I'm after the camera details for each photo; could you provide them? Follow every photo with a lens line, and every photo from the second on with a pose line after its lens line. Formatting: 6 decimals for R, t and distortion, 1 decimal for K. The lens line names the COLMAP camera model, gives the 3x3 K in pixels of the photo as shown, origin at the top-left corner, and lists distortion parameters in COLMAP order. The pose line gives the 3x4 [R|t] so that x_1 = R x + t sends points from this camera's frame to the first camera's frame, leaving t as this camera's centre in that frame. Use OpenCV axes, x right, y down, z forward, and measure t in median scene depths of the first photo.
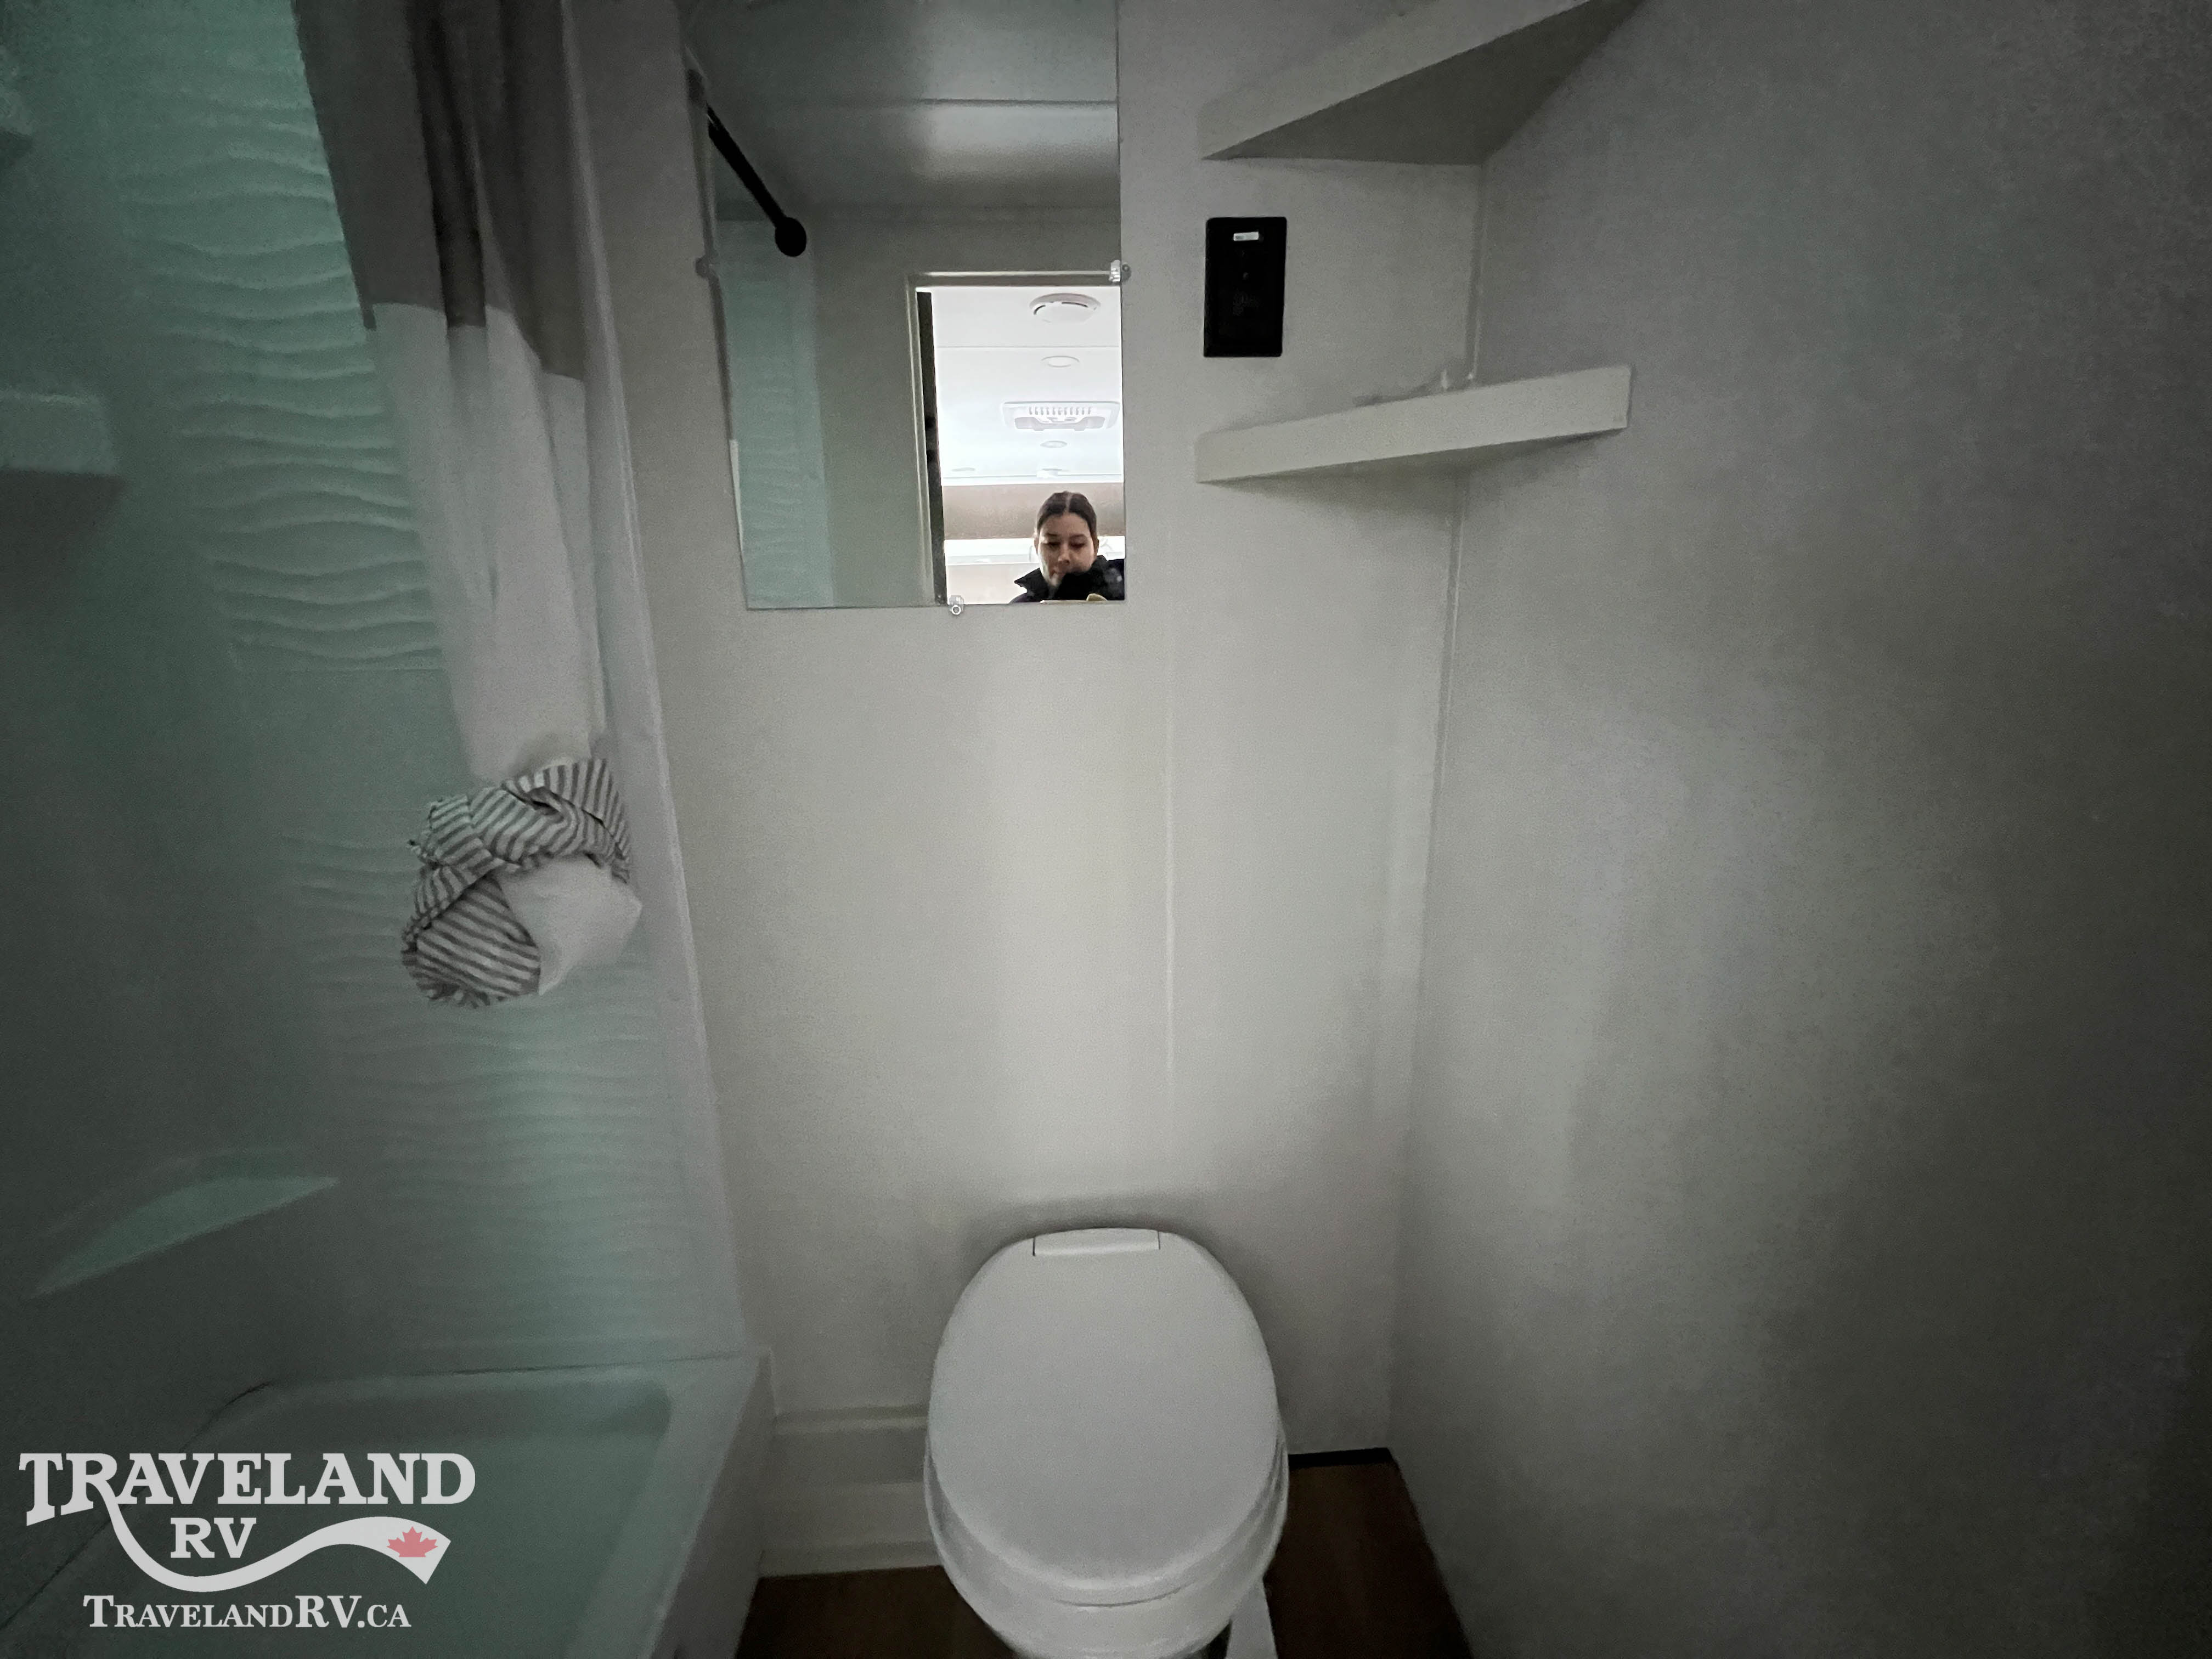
lens RADIAL K [[882.2, 0, 1104.7], [0, 882.2, 825.7], [0, 0, 1]] dist [-0.001364, -0.000098]
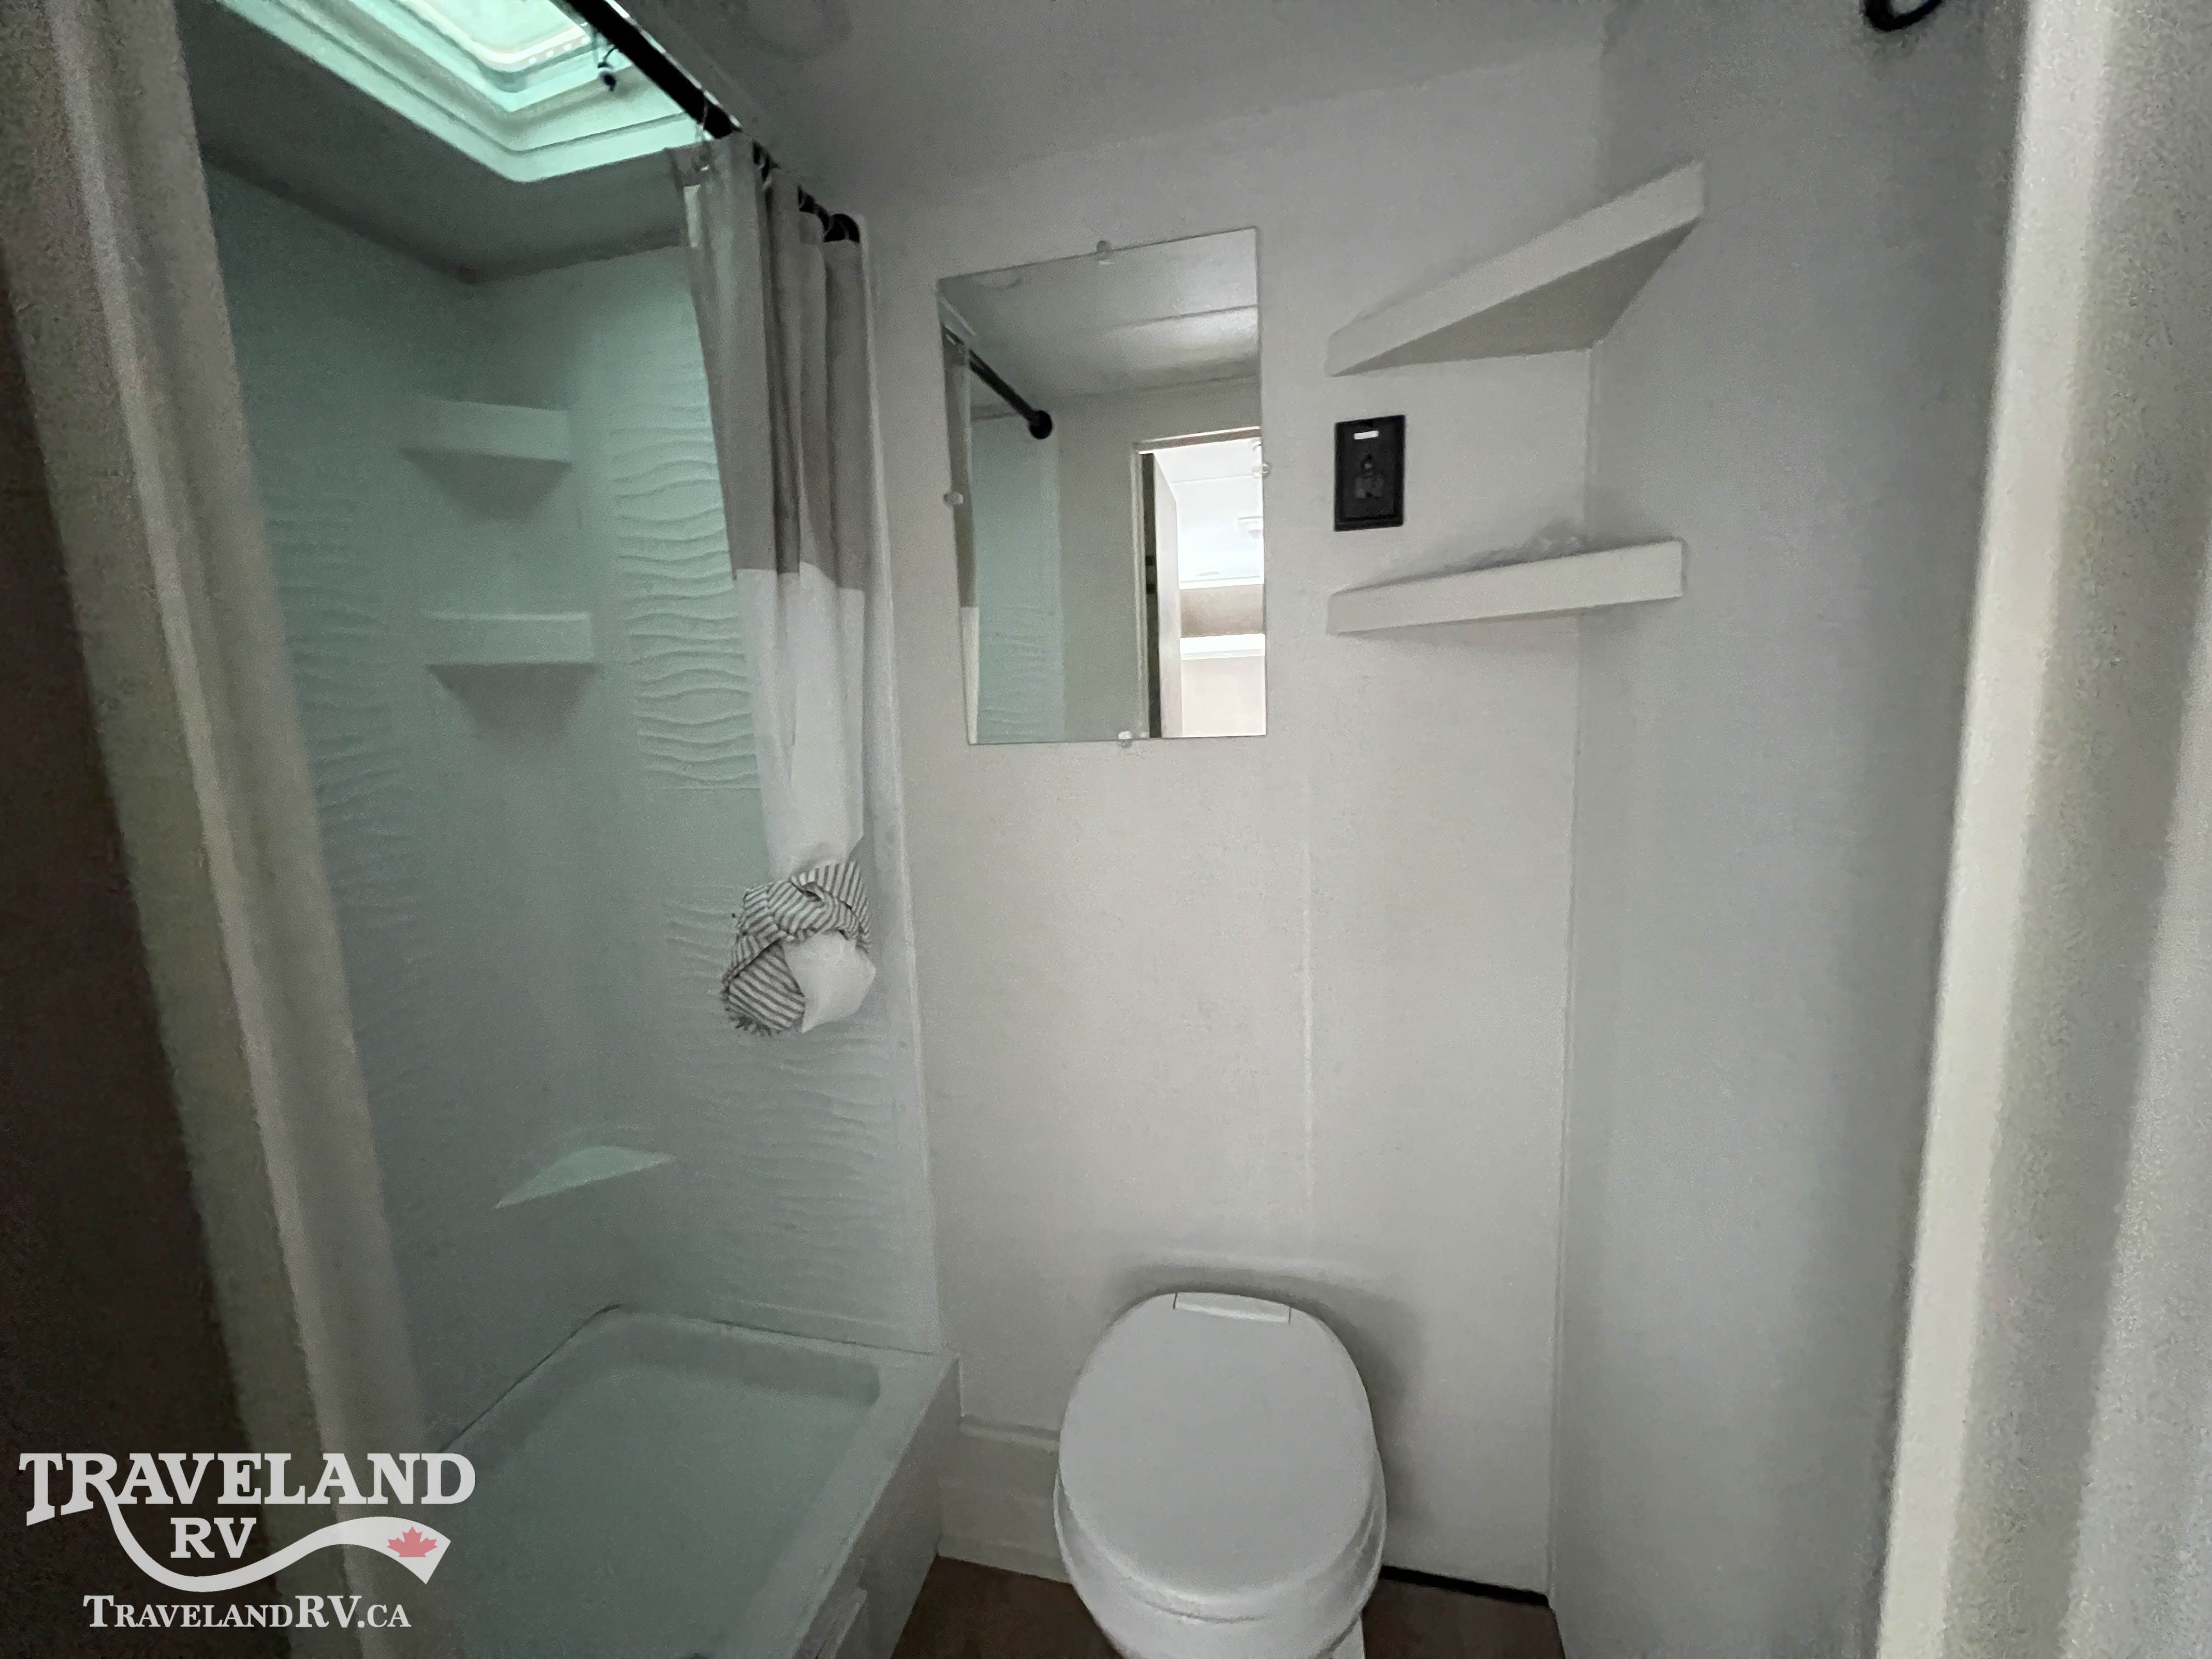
lens RADIAL K [[901.3, 0, 1106.0], [0, 901.3, 829.5], [0, 0, 1]] dist [0.001573, 0.000046]
pose [[0.957820, 0.022864, -0.286458, 0.217079], [-0.046991, 0.995874, -0.077635, -0.036127], [0.283501, 0.087822, 0.954942, -0.246220]]
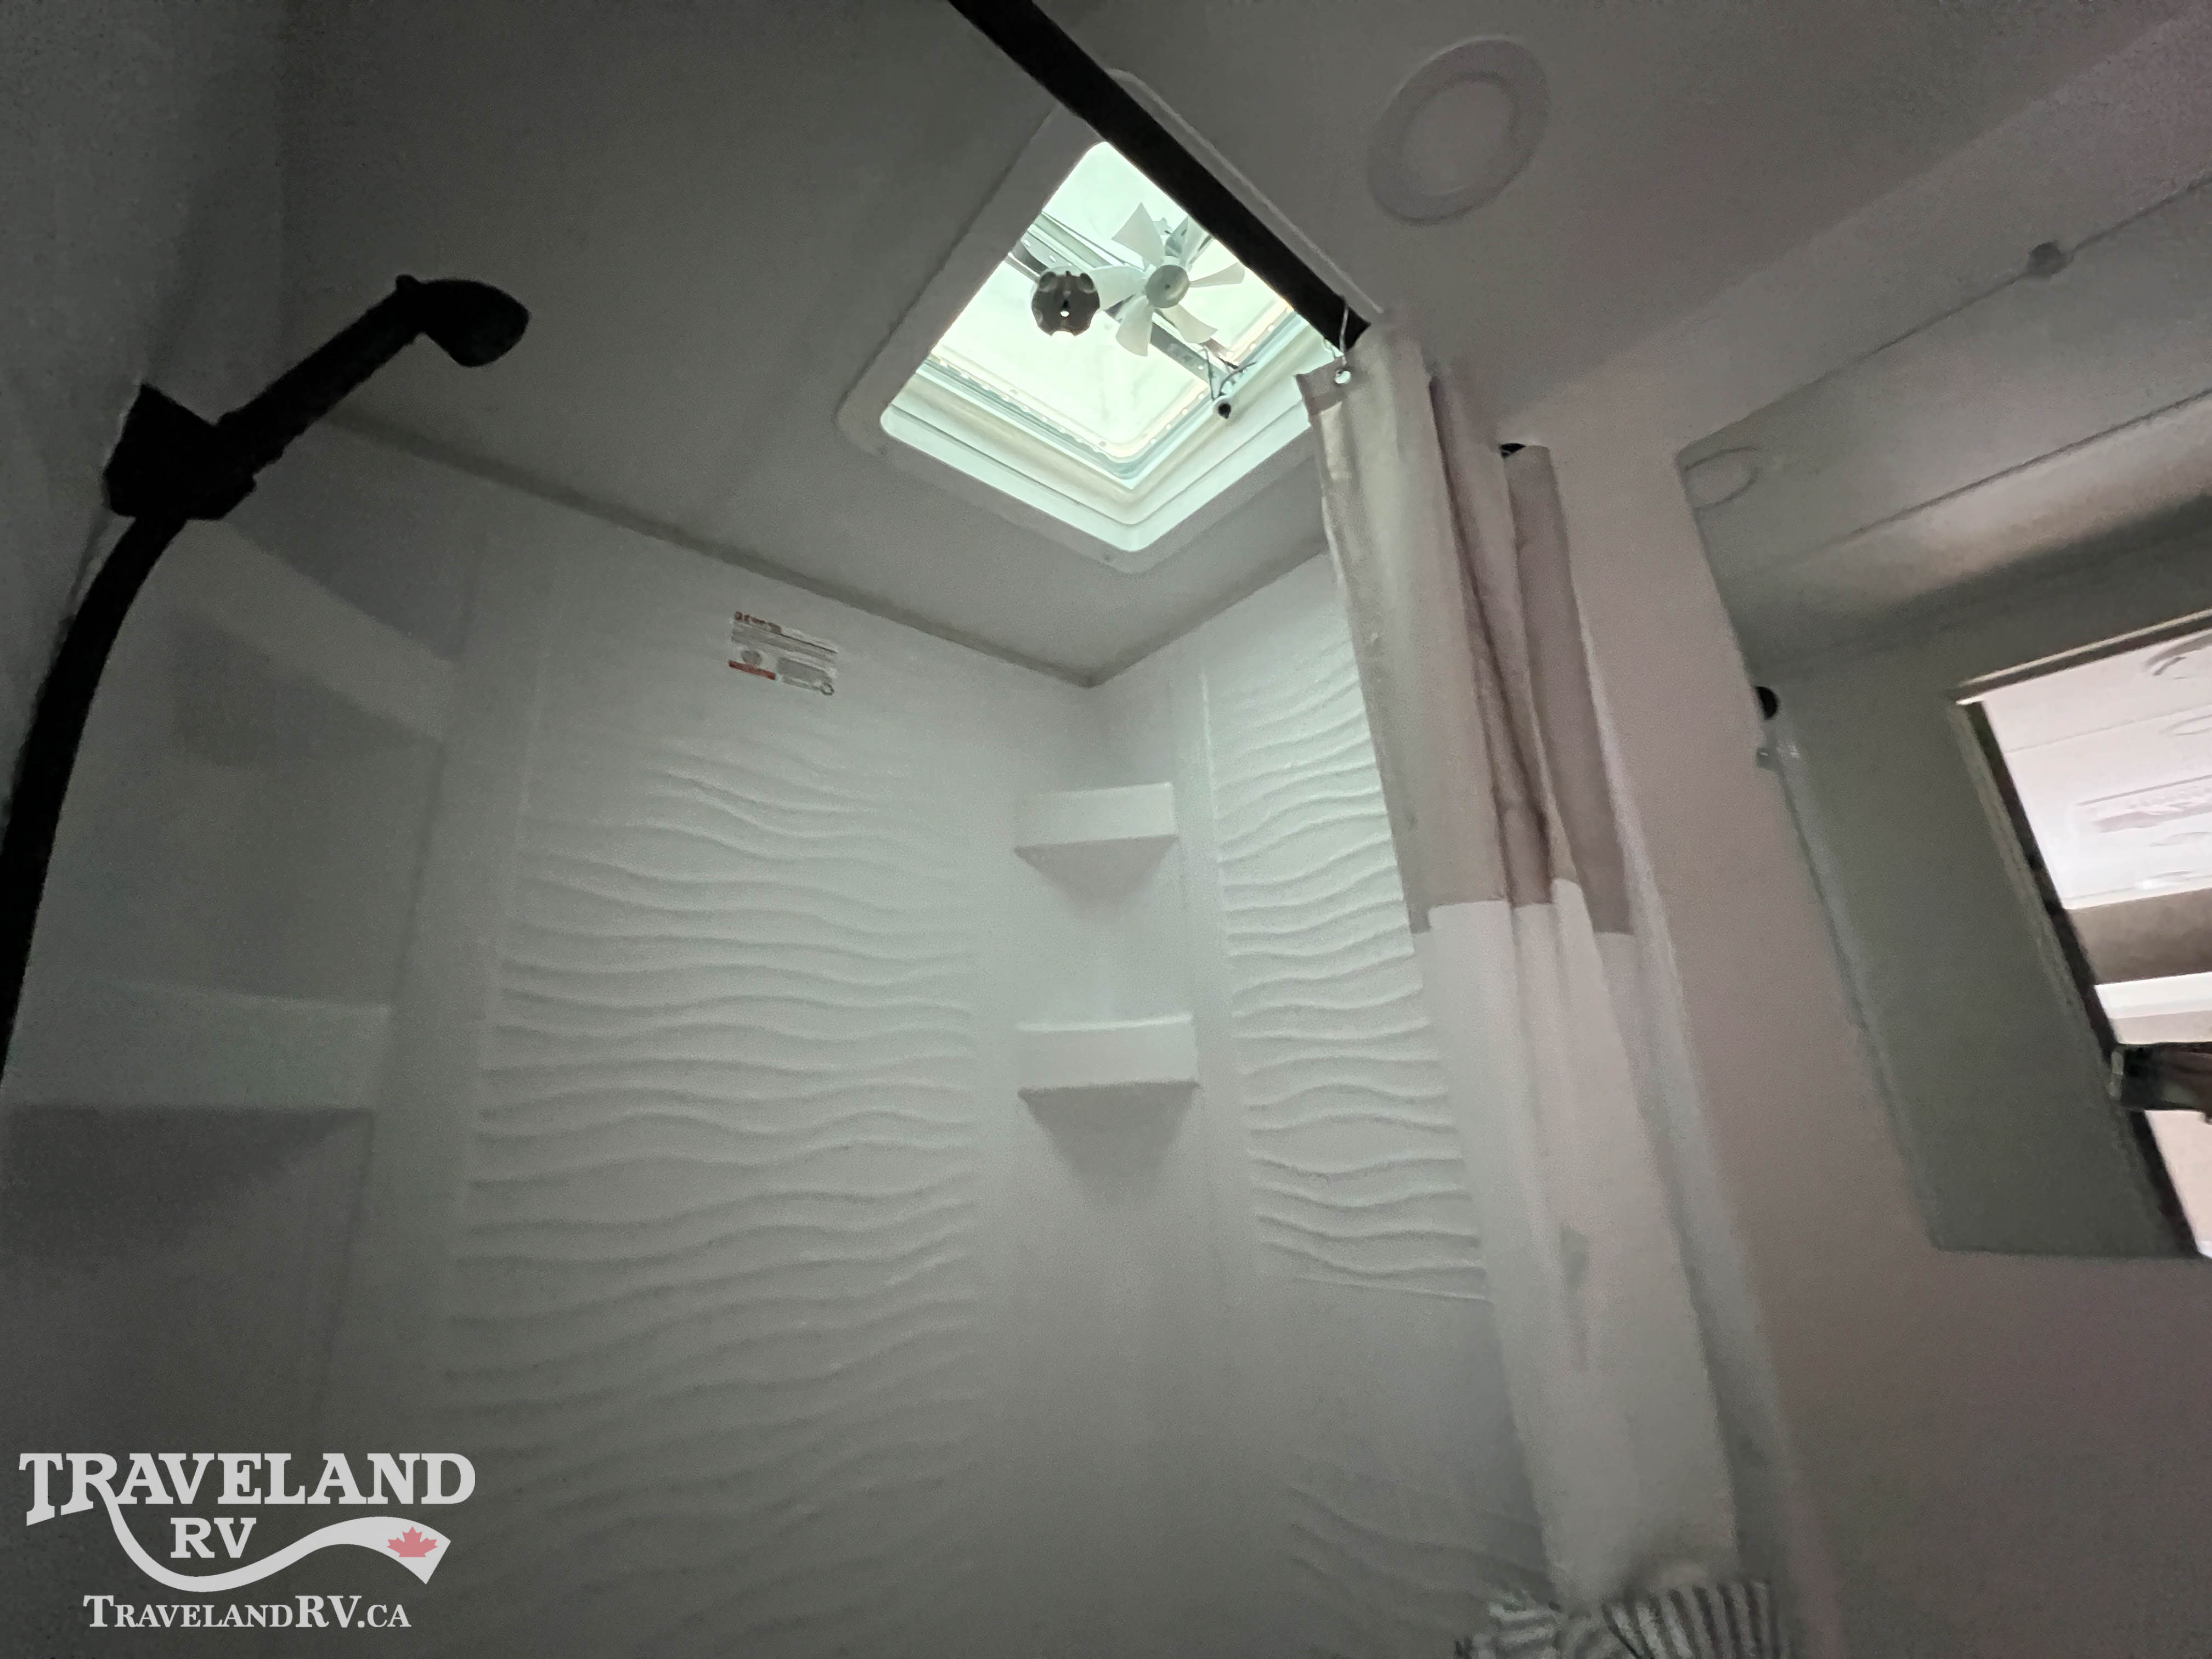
lens RADIAL K [[882.2, 0, 1104.7], [0, 882.2, 825.7], [0, 0, 1]] dist [-0.001364, -0.000098]
pose [[0.622338, -0.262109, -0.737559, -0.320125], [-0.143888, 0.887904, -0.436948, -0.207824], [0.769410, 0.378055, 0.514862, 0.244229]]
